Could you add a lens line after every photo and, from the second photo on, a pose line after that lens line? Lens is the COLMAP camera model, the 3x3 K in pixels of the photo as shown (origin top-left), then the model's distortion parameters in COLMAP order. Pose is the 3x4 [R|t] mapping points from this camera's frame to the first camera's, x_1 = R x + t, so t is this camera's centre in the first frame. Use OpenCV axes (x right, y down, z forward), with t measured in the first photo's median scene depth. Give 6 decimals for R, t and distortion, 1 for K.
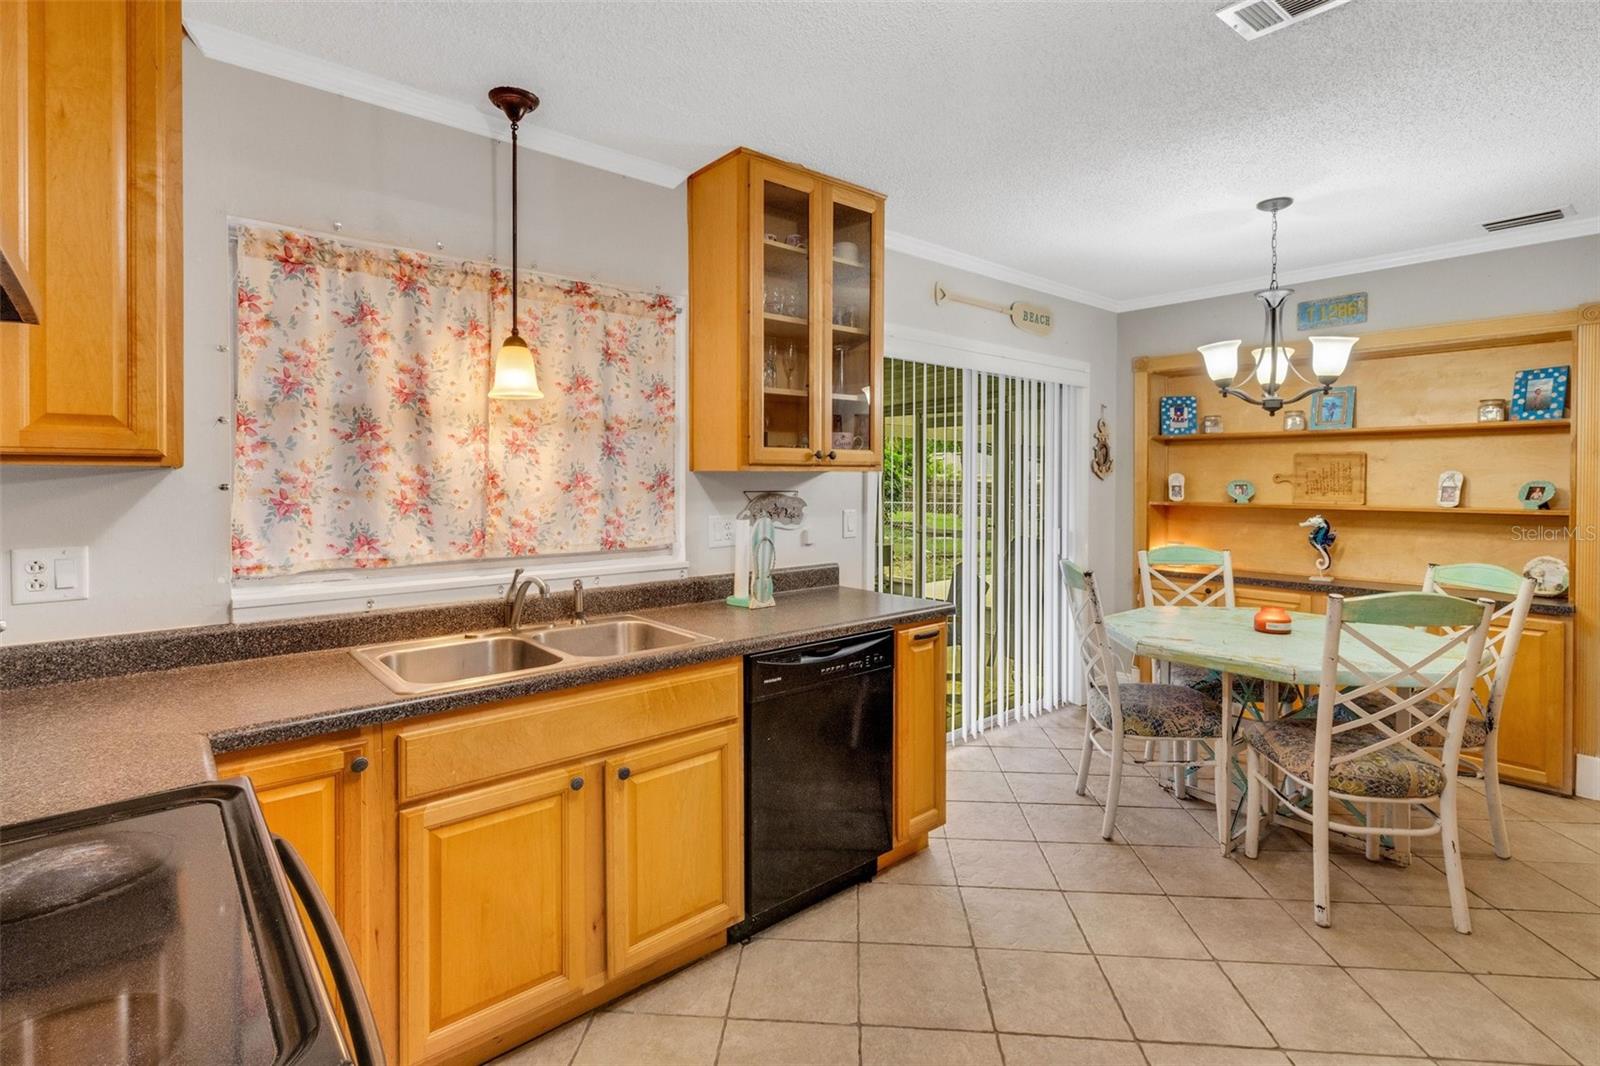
lens RADIAL K [[758.0, 0, 812.7], [0, 758.0, 481.9], [0, 0, 1]] dist [-0.001232, 0.000504]
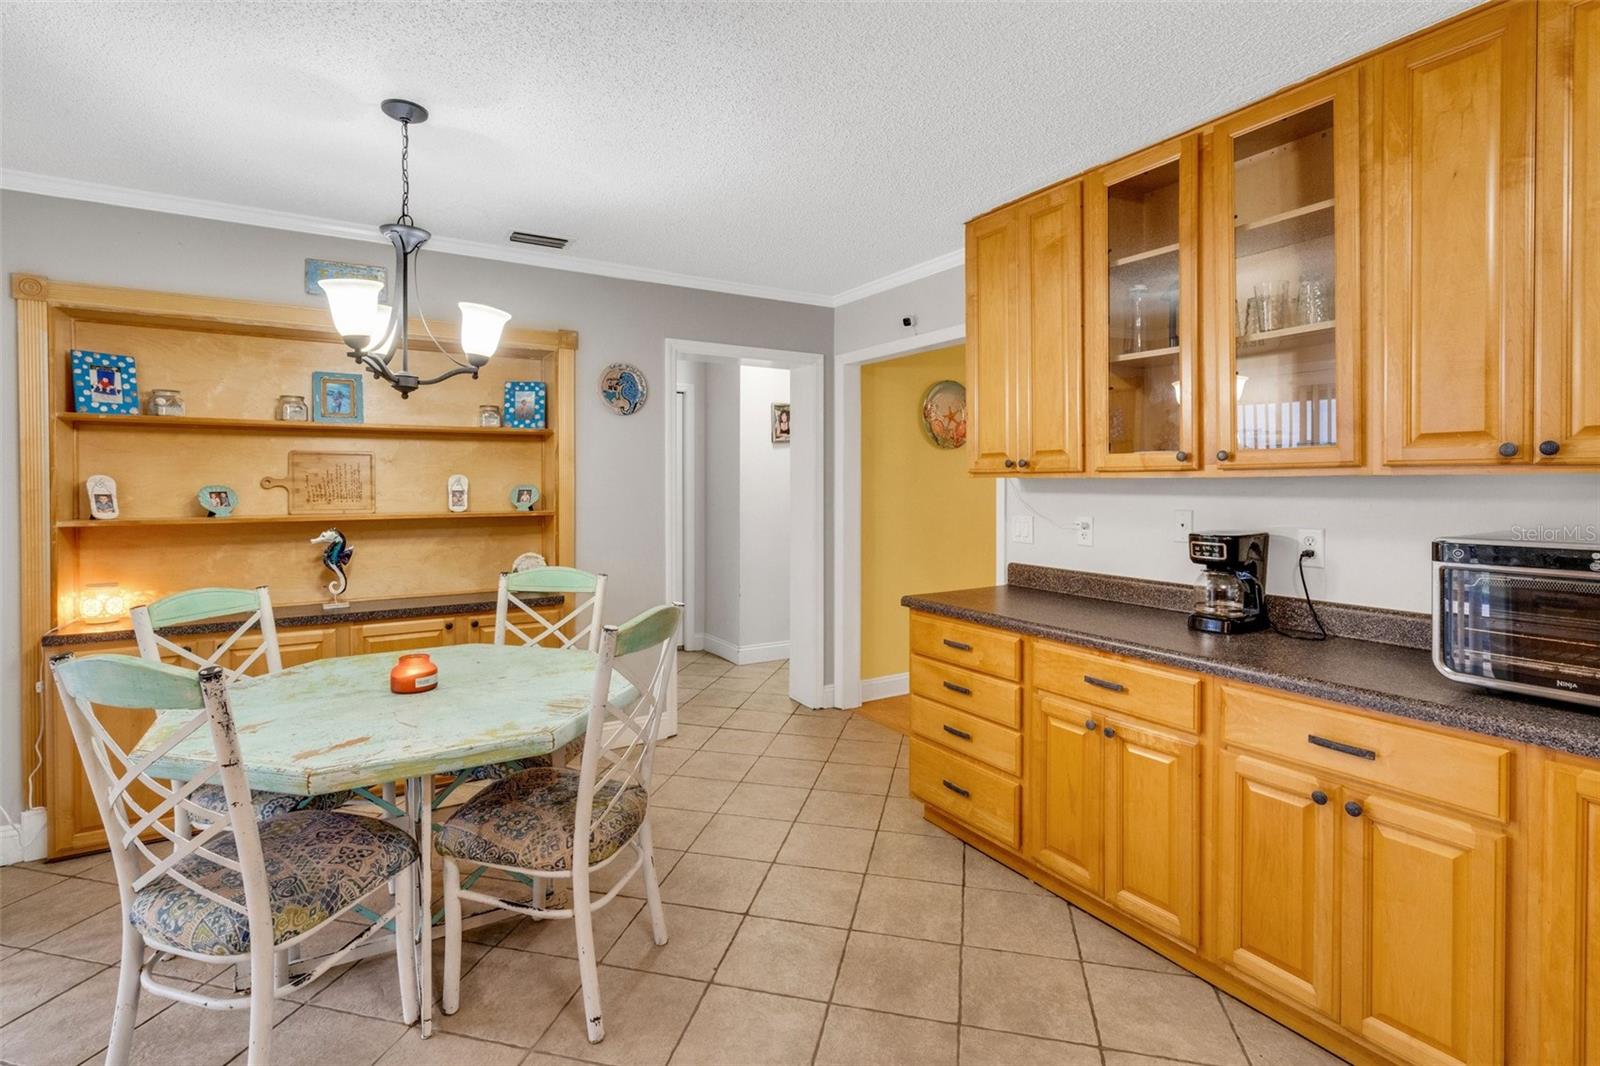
lens RADIAL K [[758.0, 0, 799.7], [0, 758.0, 490.8], [0, 0, 1]] dist [-0.001232, 0.000504]
pose [[0.180484, -0.013245, 0.983489, -0.042164], [0.006853, 0.999902, 0.012208, -0.002558], [-0.983554, 0.004536, 0.180557, 0.388229]]
